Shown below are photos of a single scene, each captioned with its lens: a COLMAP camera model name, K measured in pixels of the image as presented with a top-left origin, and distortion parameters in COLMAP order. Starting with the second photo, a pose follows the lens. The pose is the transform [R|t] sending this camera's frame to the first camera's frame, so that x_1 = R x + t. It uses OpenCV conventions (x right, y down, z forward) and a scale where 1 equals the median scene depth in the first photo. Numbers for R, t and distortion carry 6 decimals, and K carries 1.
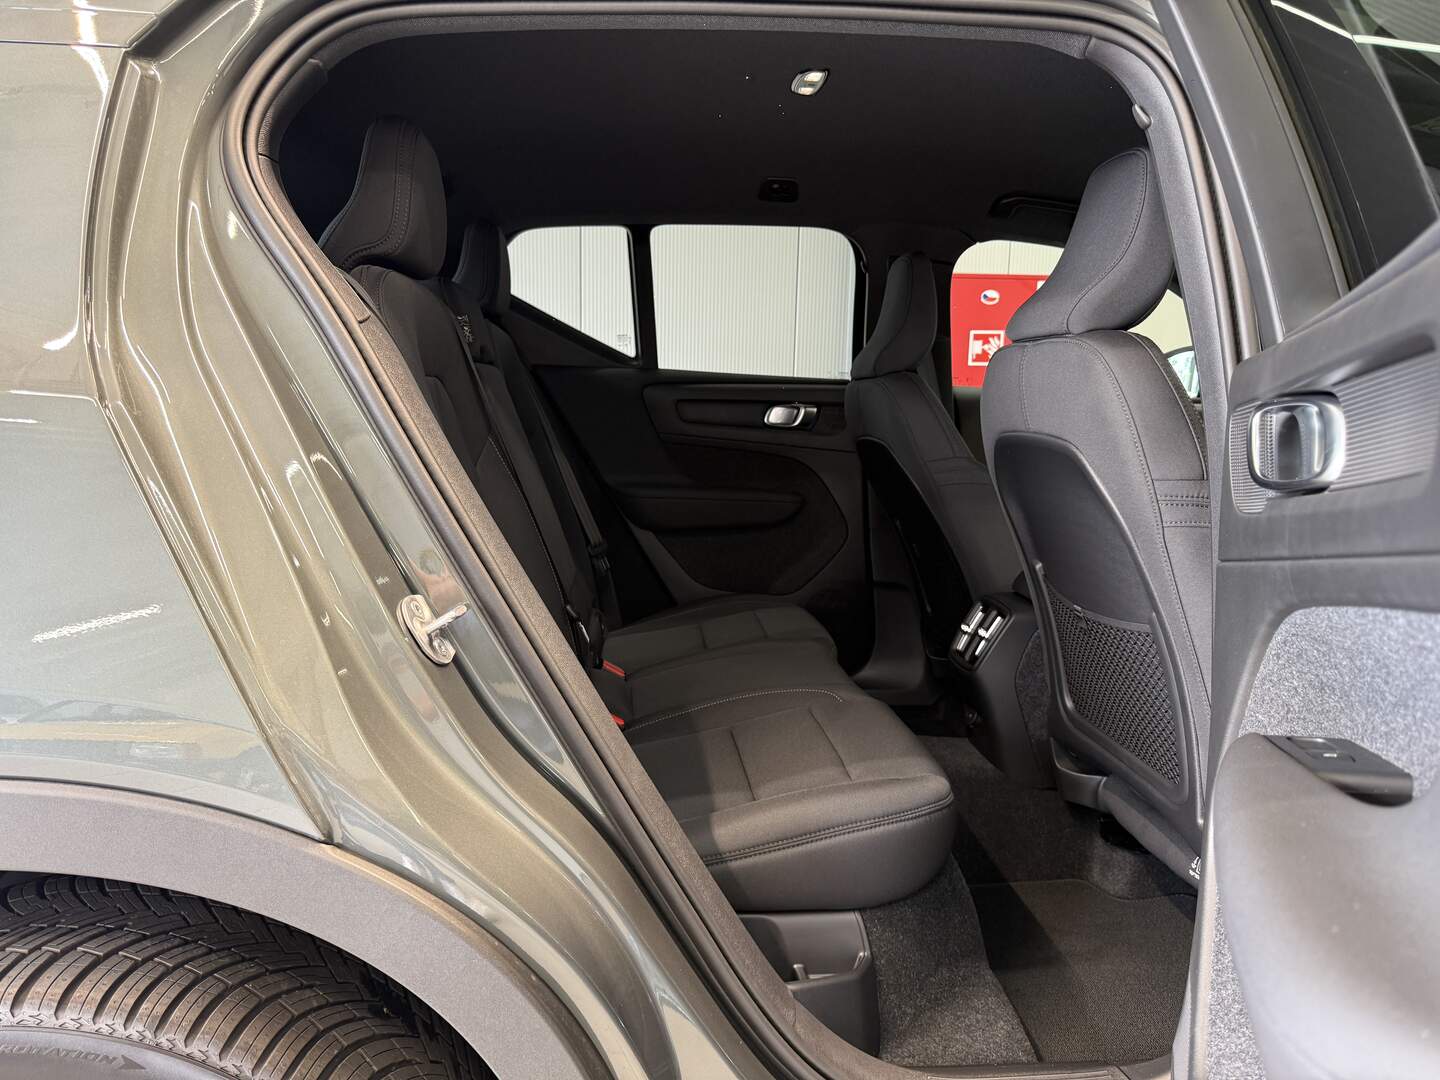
lens RADIAL K [[1065.8, 0, 713.7], [0, 1065.8, 556.6], [0, 0, 1]] dist [0.037794, -0.091755]
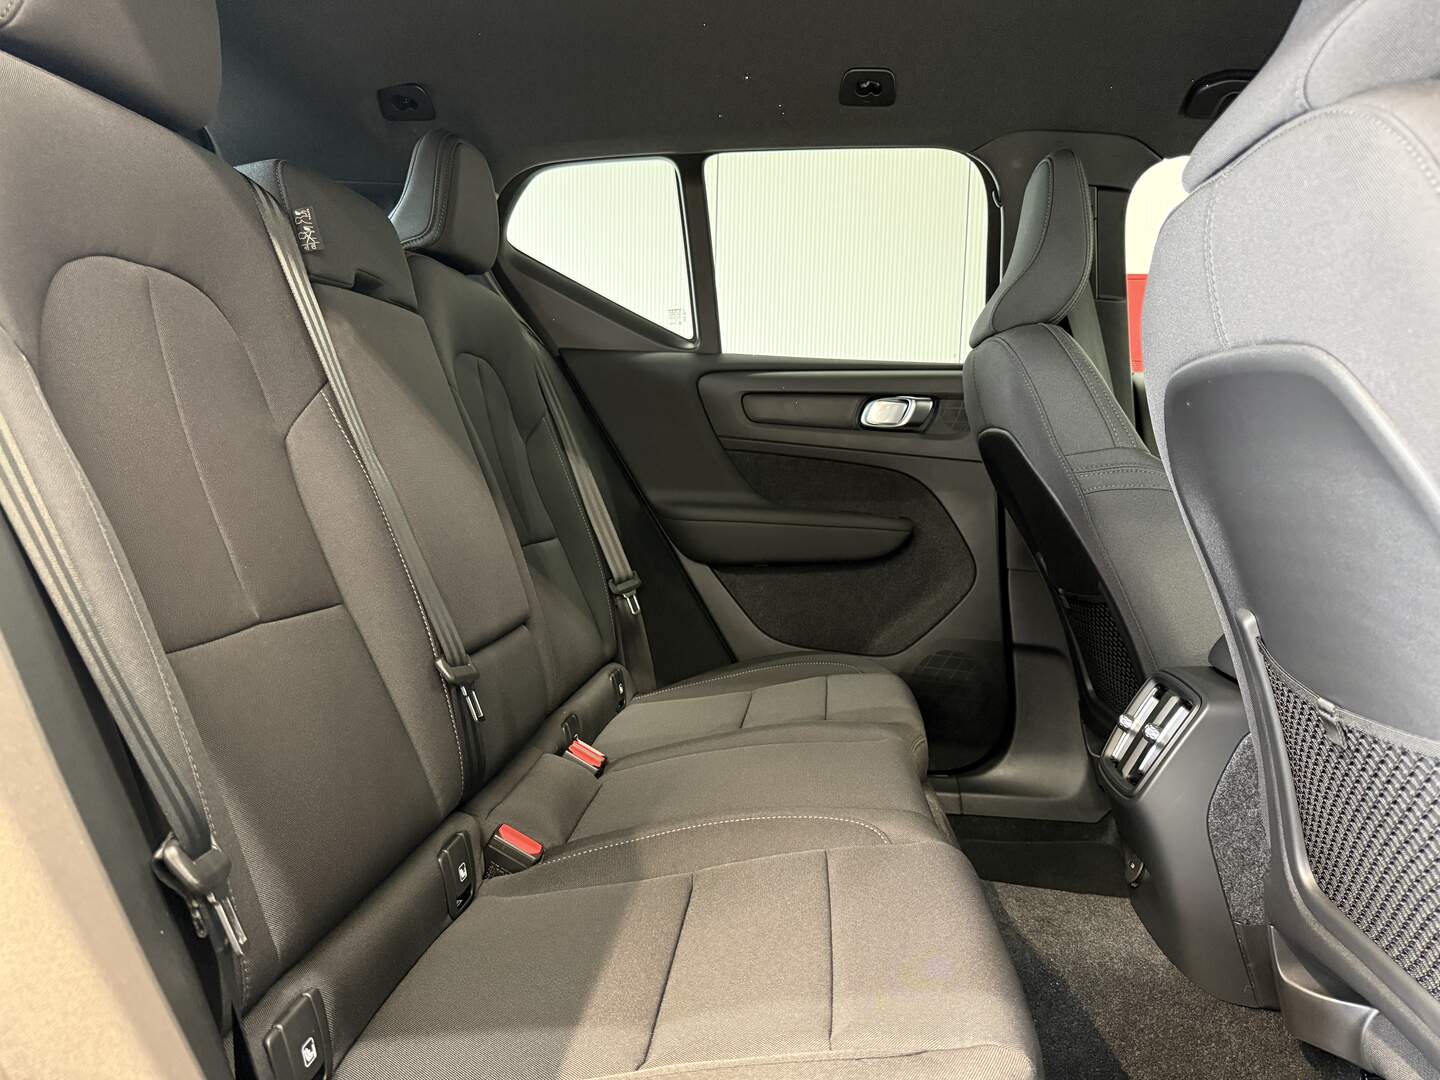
lens RADIAL K [[1065.8, 0, 713.7], [0, 1065.8, 556.6], [0, 0, 1]] dist [0.037794, -0.091755]
pose [[0.983242, 0.023472, -0.180789, 0.090839], [-0.032733, 0.998291, -0.048413, 0.007304], [0.179344, 0.053519, 0.982330, 0.282202]]
